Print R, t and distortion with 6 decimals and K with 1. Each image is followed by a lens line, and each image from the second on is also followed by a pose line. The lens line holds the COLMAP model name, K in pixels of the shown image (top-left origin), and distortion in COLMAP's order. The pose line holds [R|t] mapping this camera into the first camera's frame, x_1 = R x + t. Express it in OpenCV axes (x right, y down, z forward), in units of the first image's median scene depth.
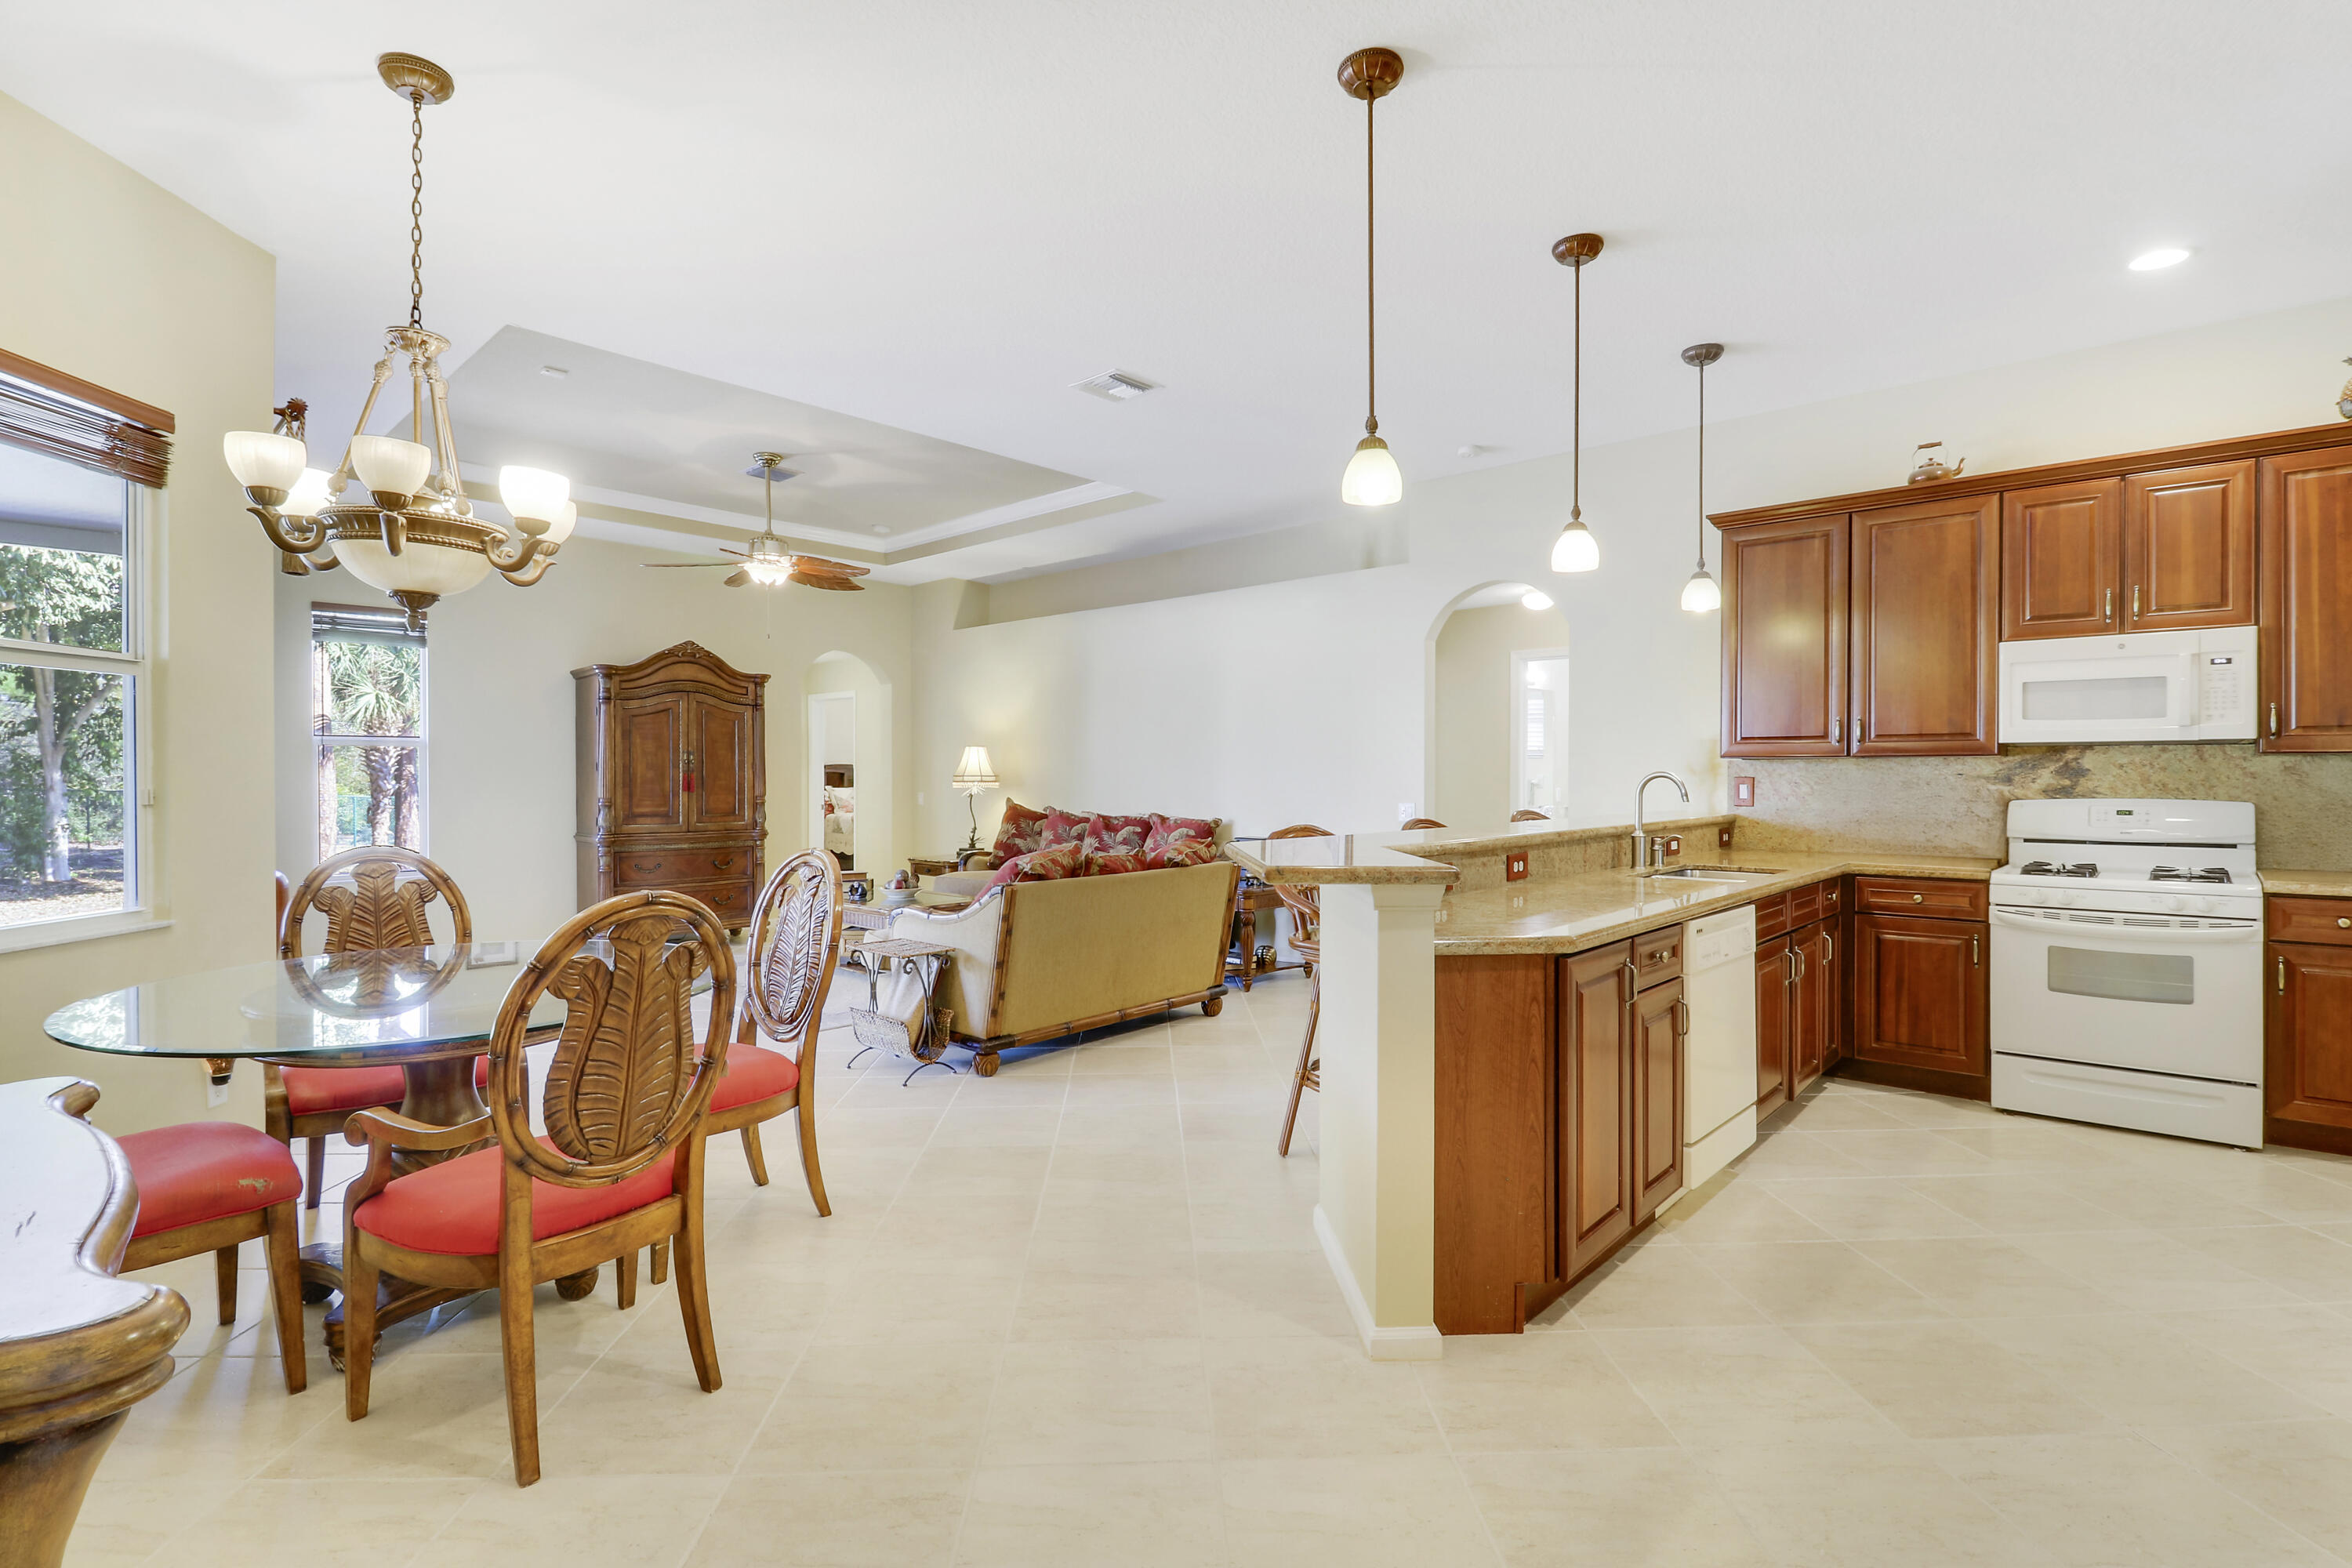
lens RADIAL K [[1094.7, 0, 1183.6], [0, 1094.7, 788.9], [0, 0, 1]] dist [-0.001223, 0.000018]
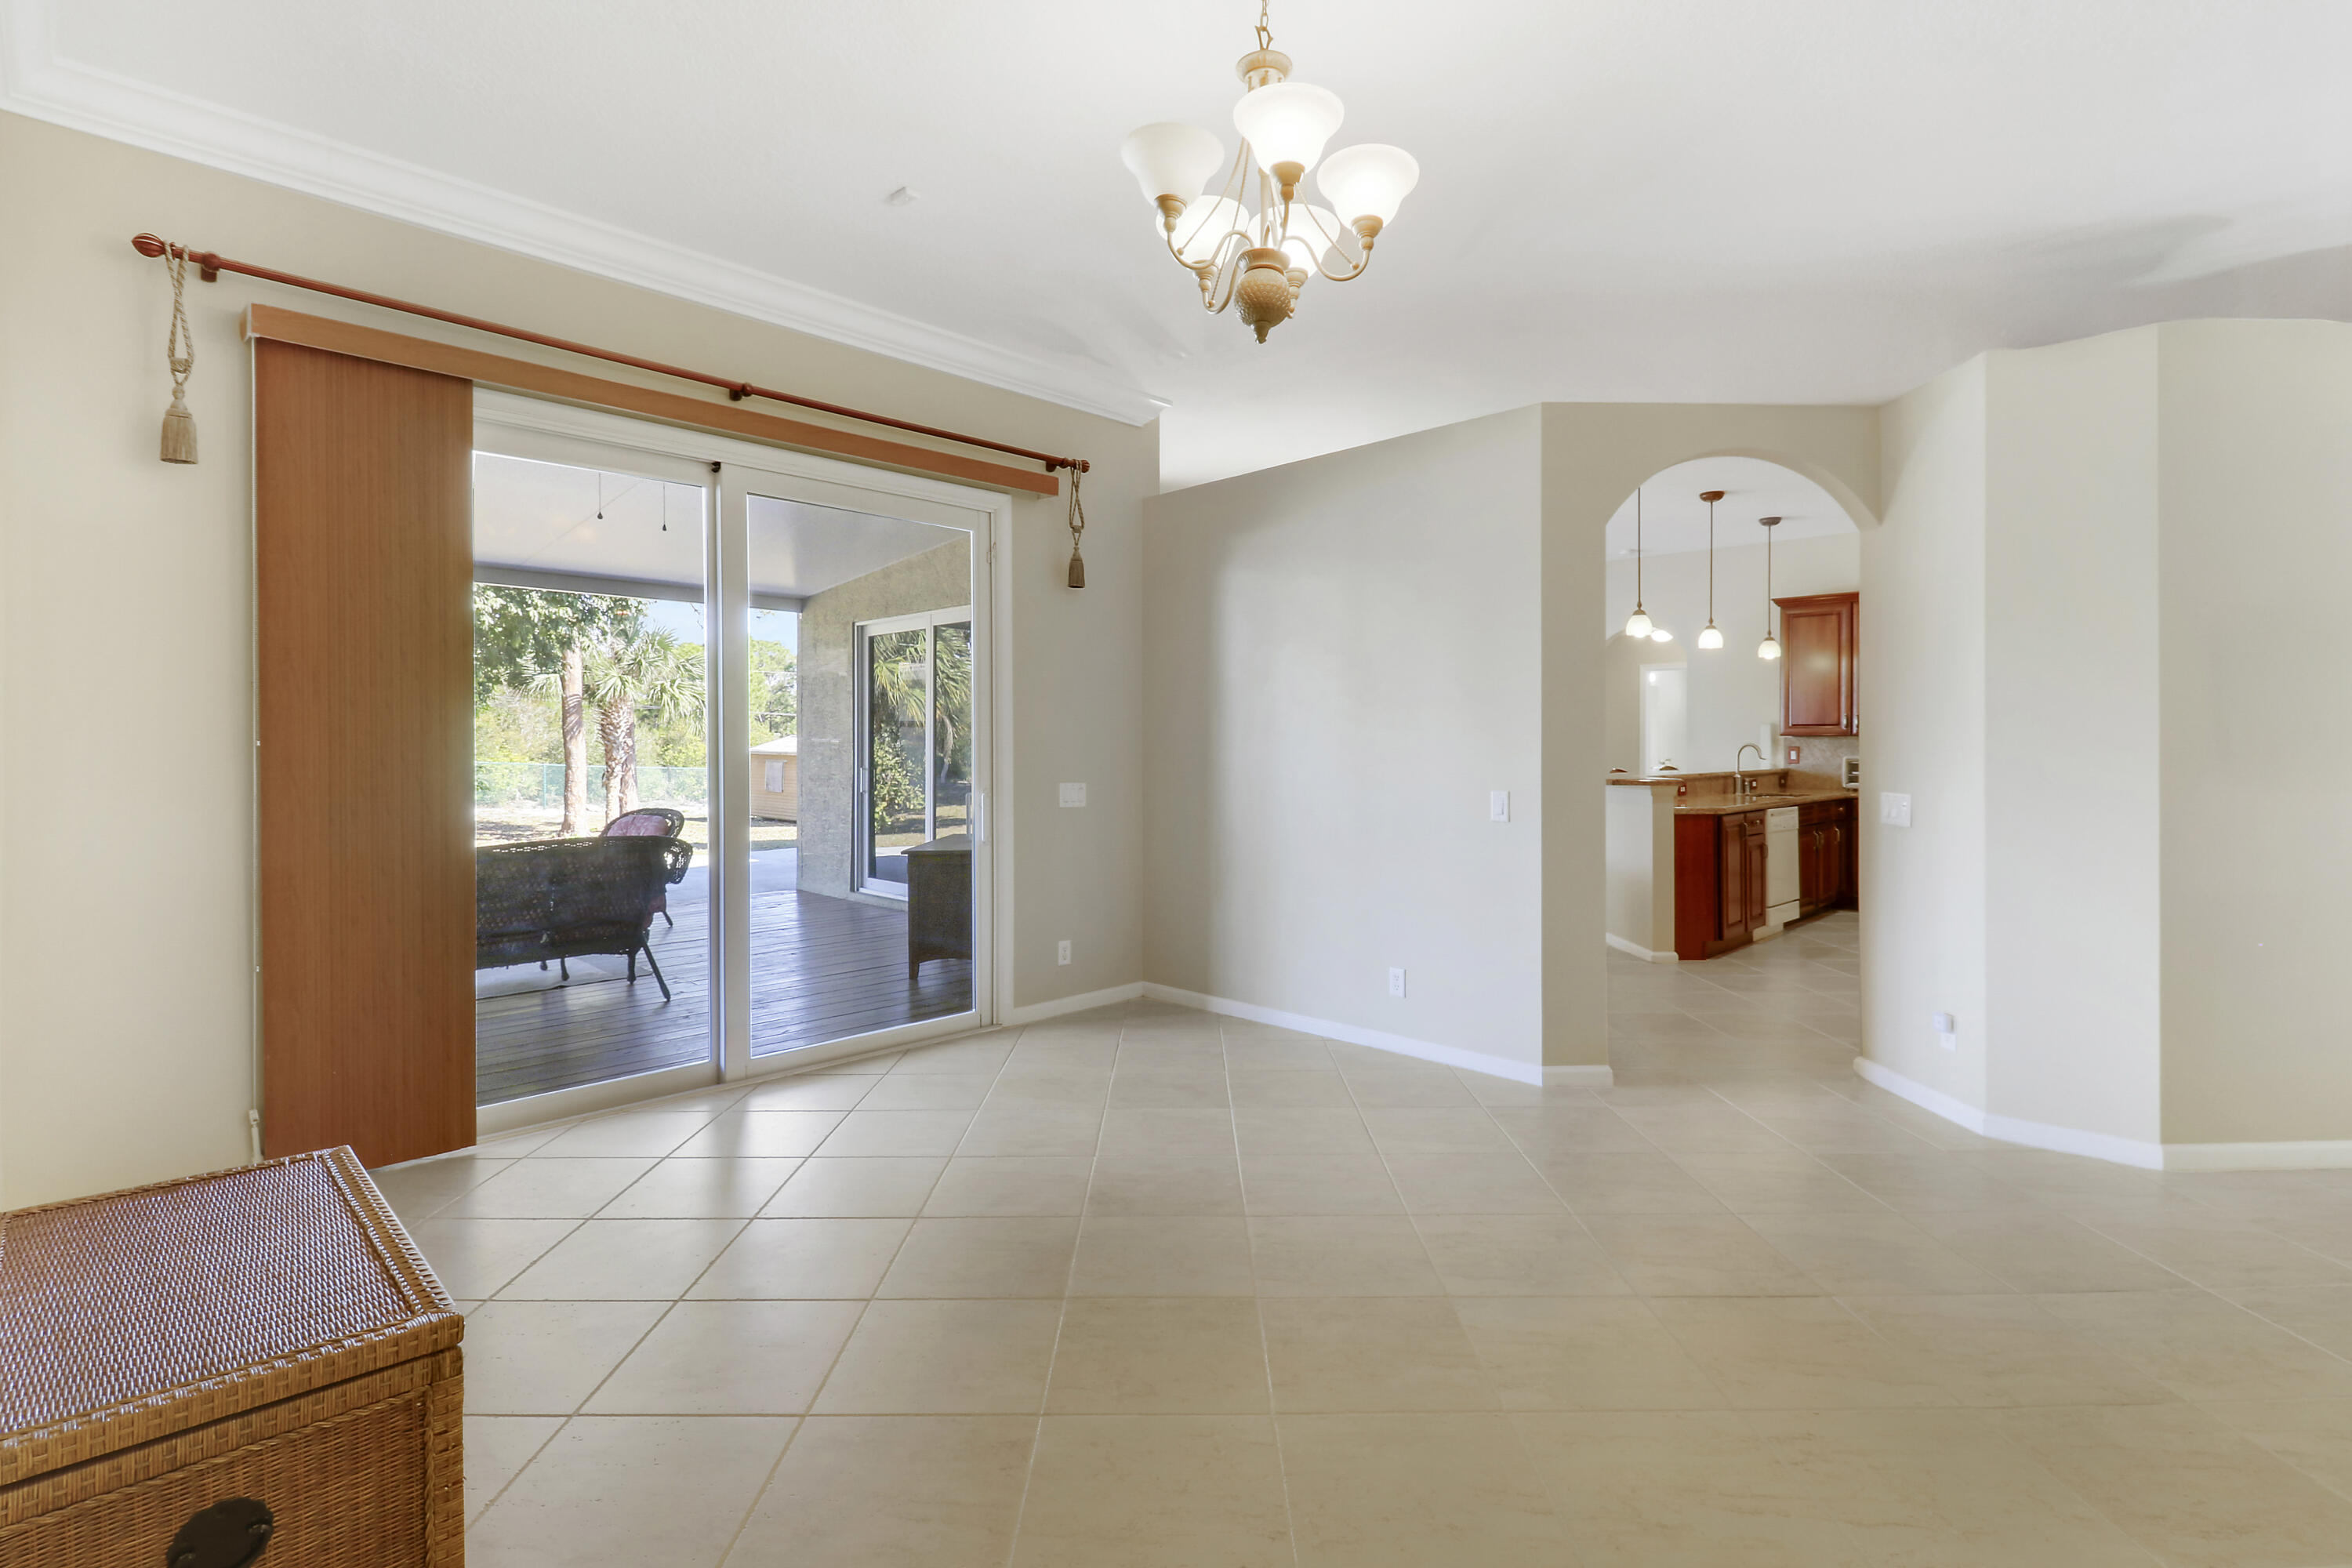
lens RADIAL K [[1108.7, 0, 1173.8], [0, 1108.7, 752.3], [0, 0, 1]] dist [0.000258, -0.011884]
pose [[0.999192, 0.000283, -0.040194, -0.524026], [-0.000579, 0.999973, -0.007359, 0.015107], [0.040190, 0.007377, 0.999165, -1.042055]]
